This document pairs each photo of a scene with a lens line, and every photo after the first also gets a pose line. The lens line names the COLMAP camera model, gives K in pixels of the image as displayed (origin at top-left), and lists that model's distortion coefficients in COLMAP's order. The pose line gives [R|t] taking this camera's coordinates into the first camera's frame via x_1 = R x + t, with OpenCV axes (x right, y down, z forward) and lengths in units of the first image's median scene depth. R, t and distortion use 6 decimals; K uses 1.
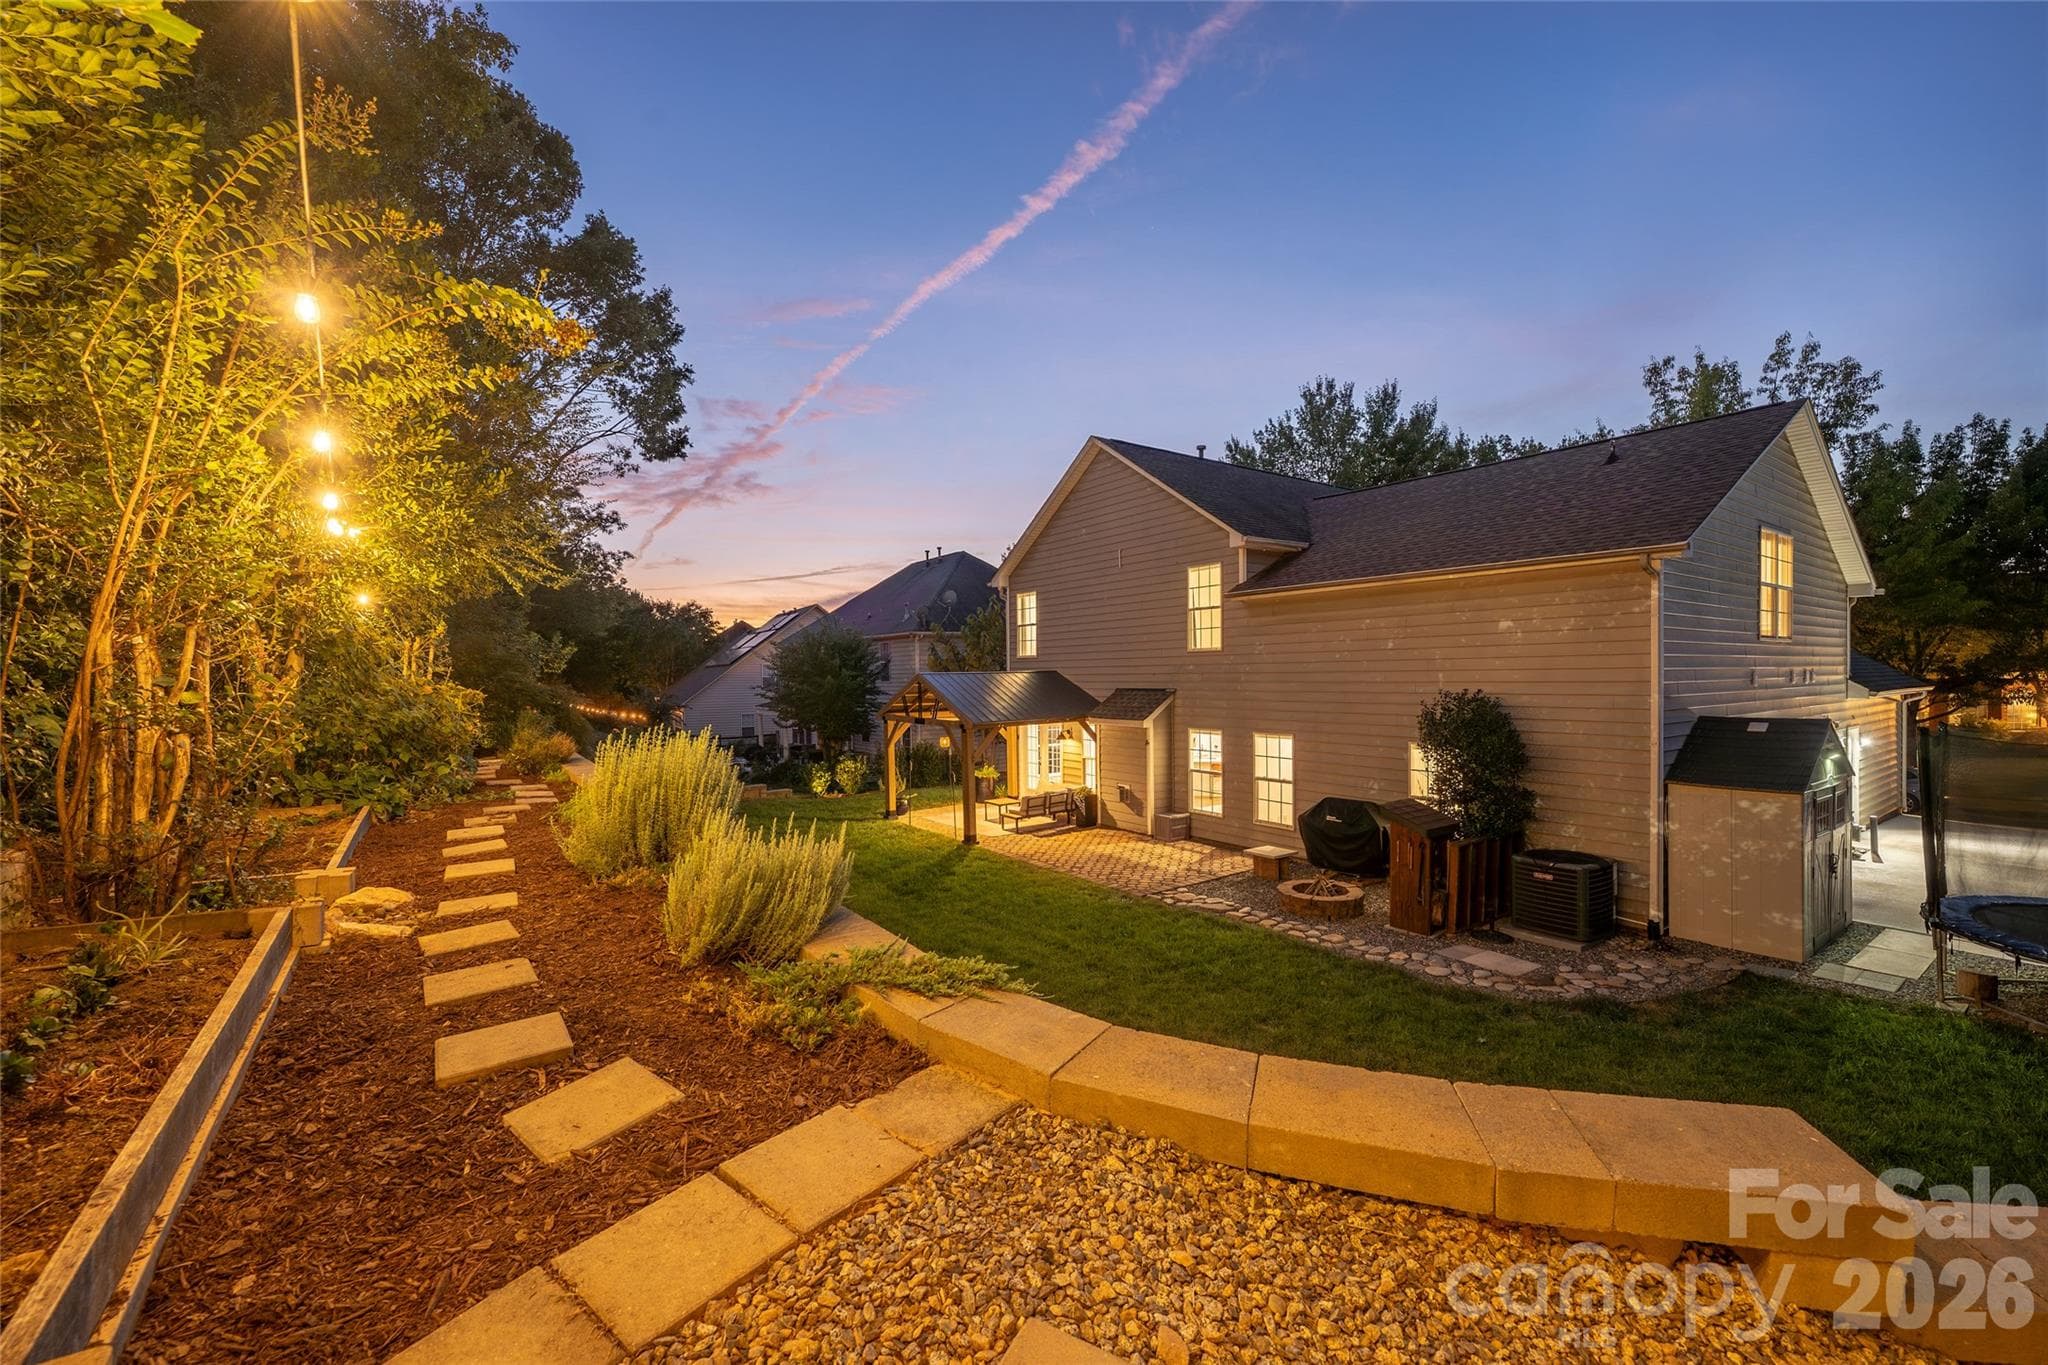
lens RADIAL K [[831.1, 0, 1031.2], [0, 831.1, 685.0], [0, 0, 1]] dist [-0.006561, 0.000633]
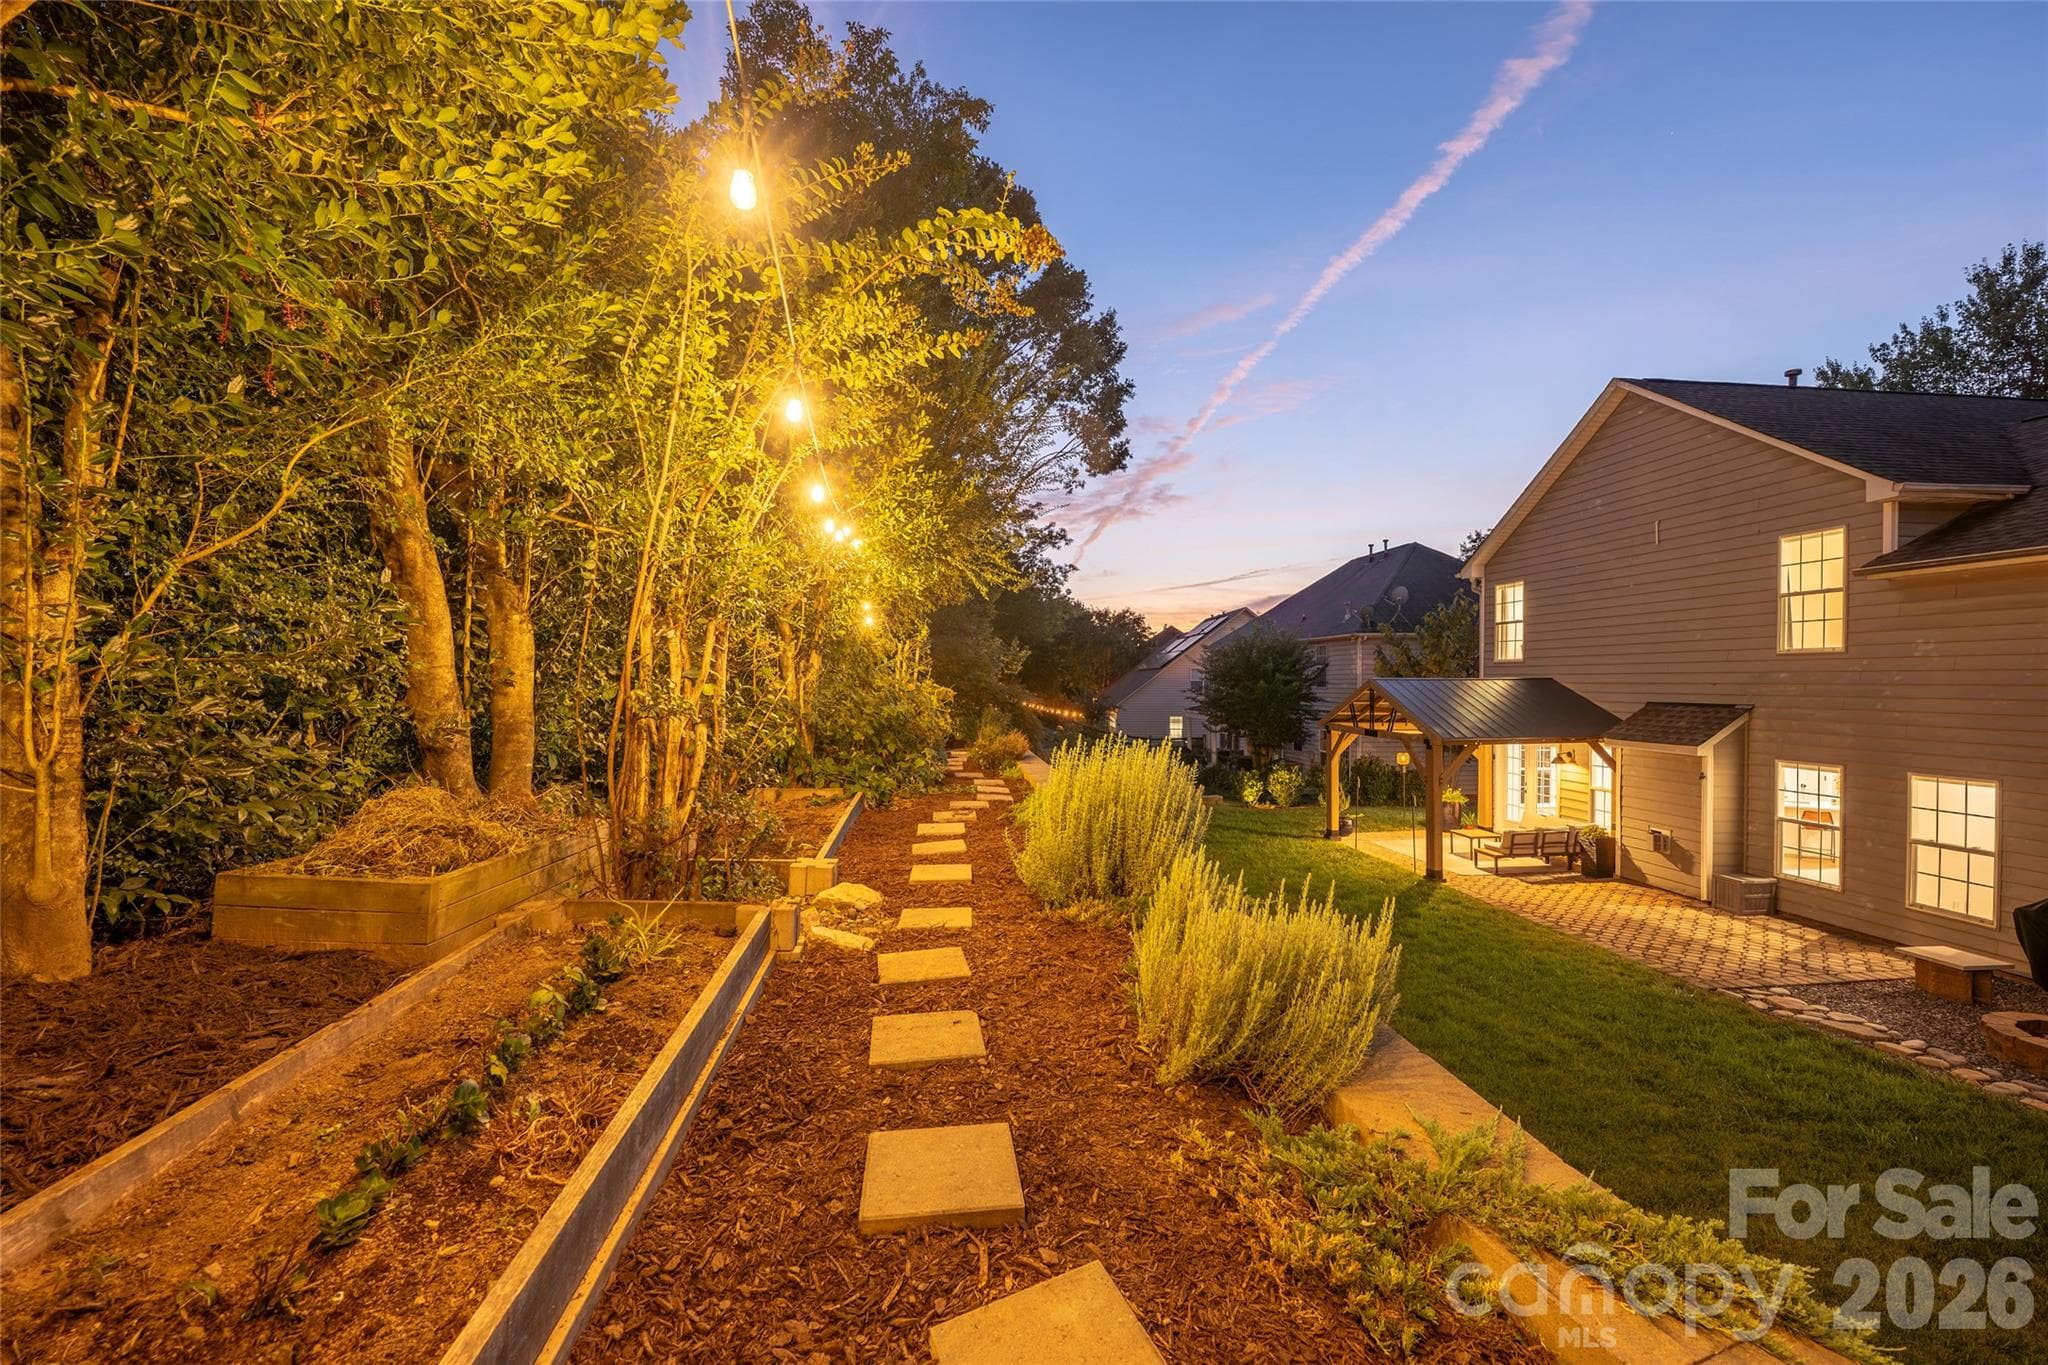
lens RADIAL K [[831.1, 0, 1014.2], [0, 831.1, 682.3], [0, 0, 1]] dist [-0.006561, 0.000633]
pose [[0.867963, 0.015768, -0.496379, -0.039597], [-0.020122, 0.999792, -0.003426, 0.000483], [0.496221, 0.012961, 0.868099, 0.068952]]
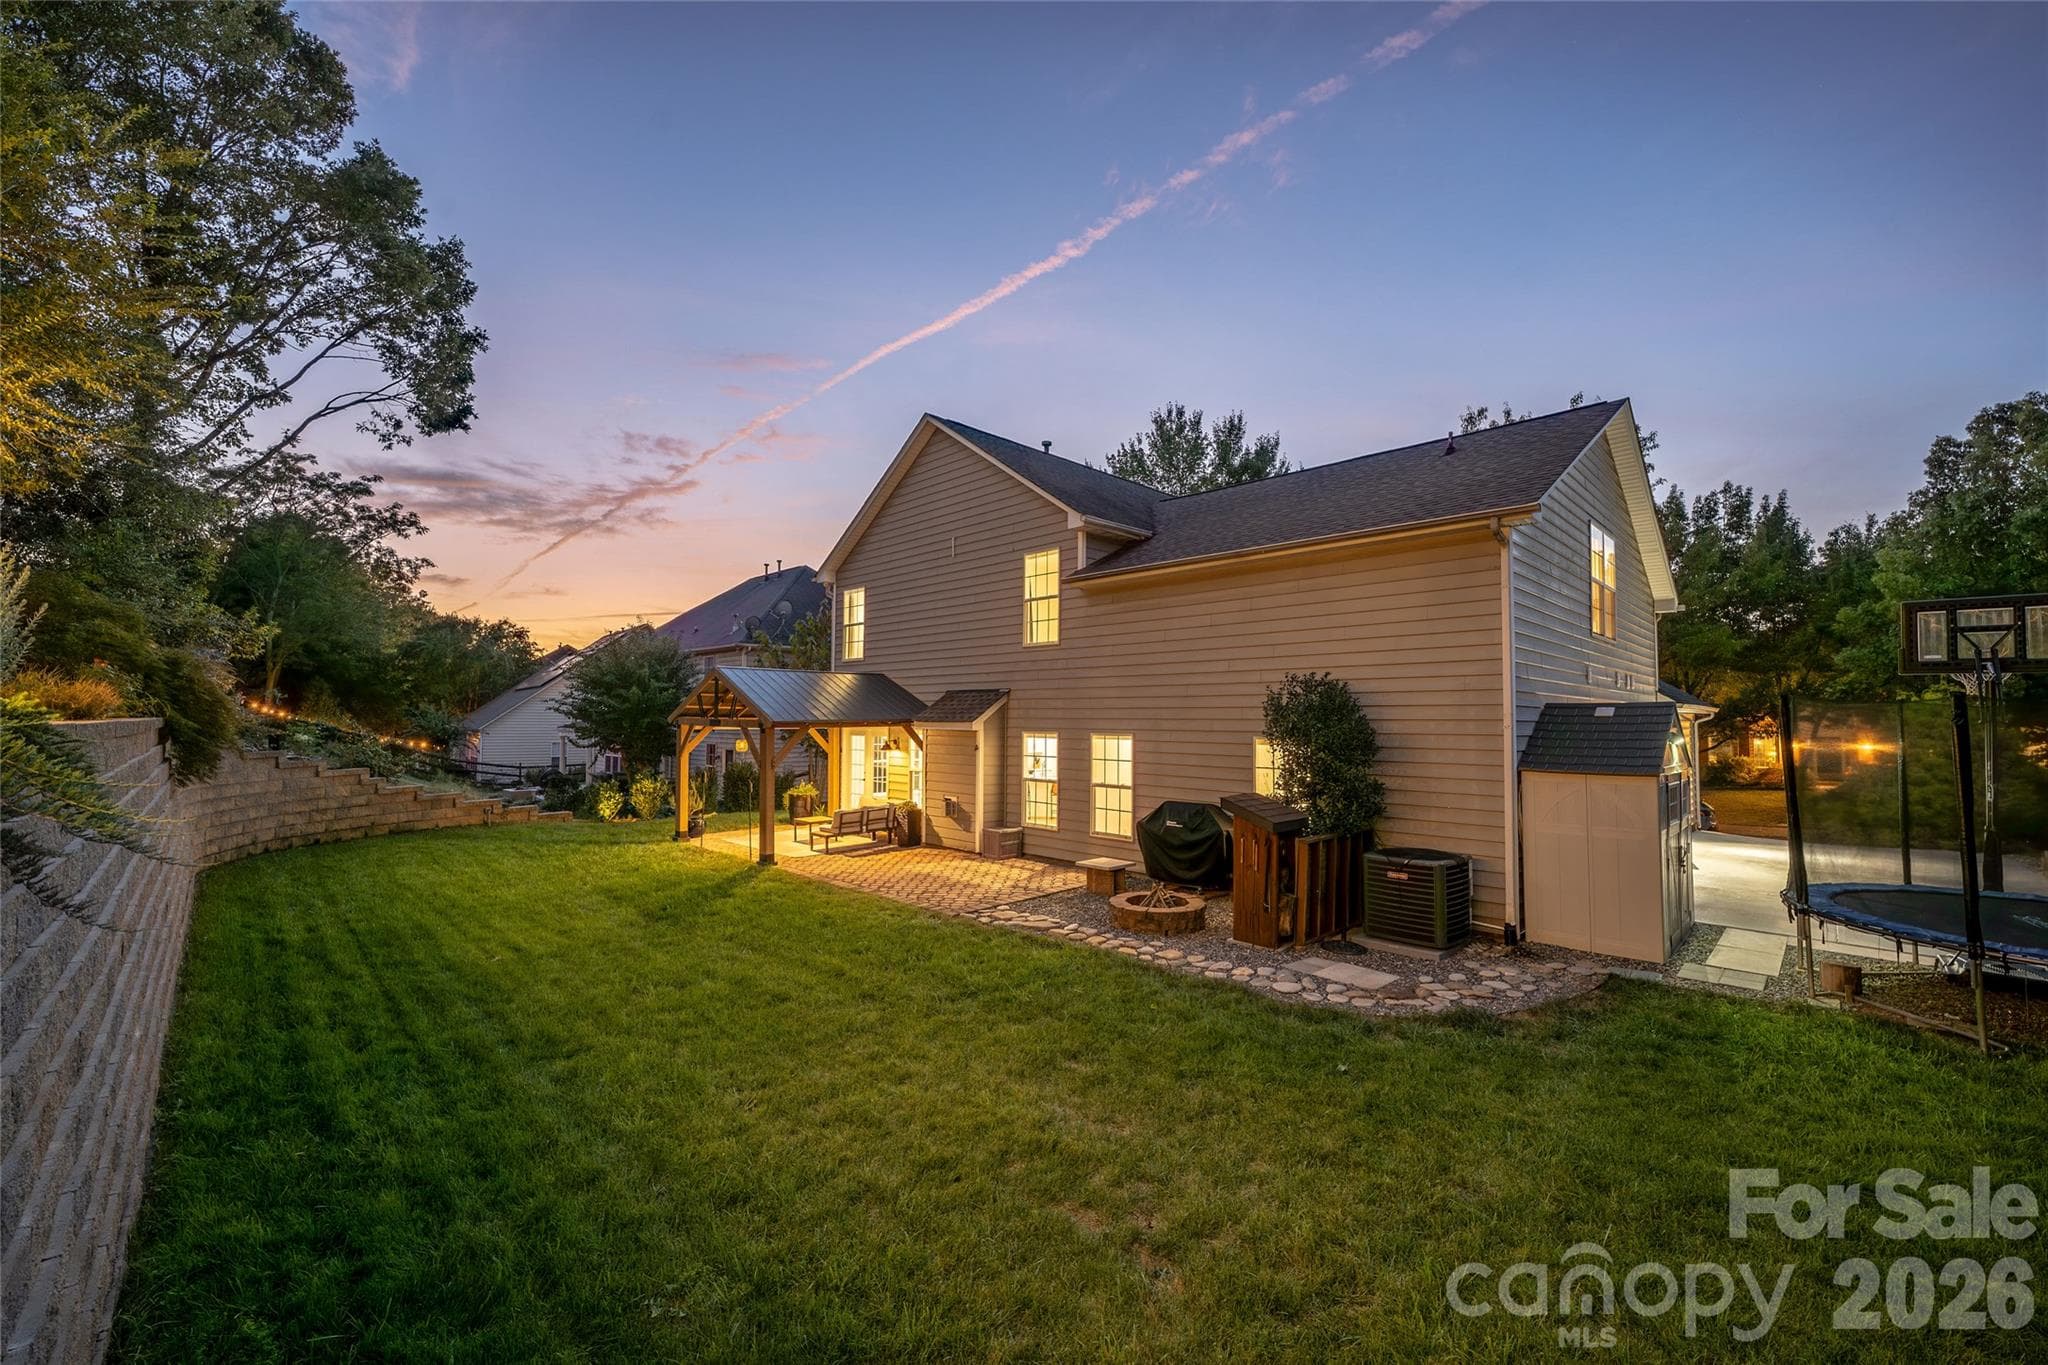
lens RADIAL K [[831.1, 0, 1034.2], [0, 831.1, 676.3], [0, 0, 1]] dist [-0.006561, 0.000633]
pose [[0.985468, 0.027358, 0.167647, 0.066976], [-0.016908, 0.997842, -0.063444, 0.066246], [-0.169020, 0.059688, 0.983804, 0.149083]]
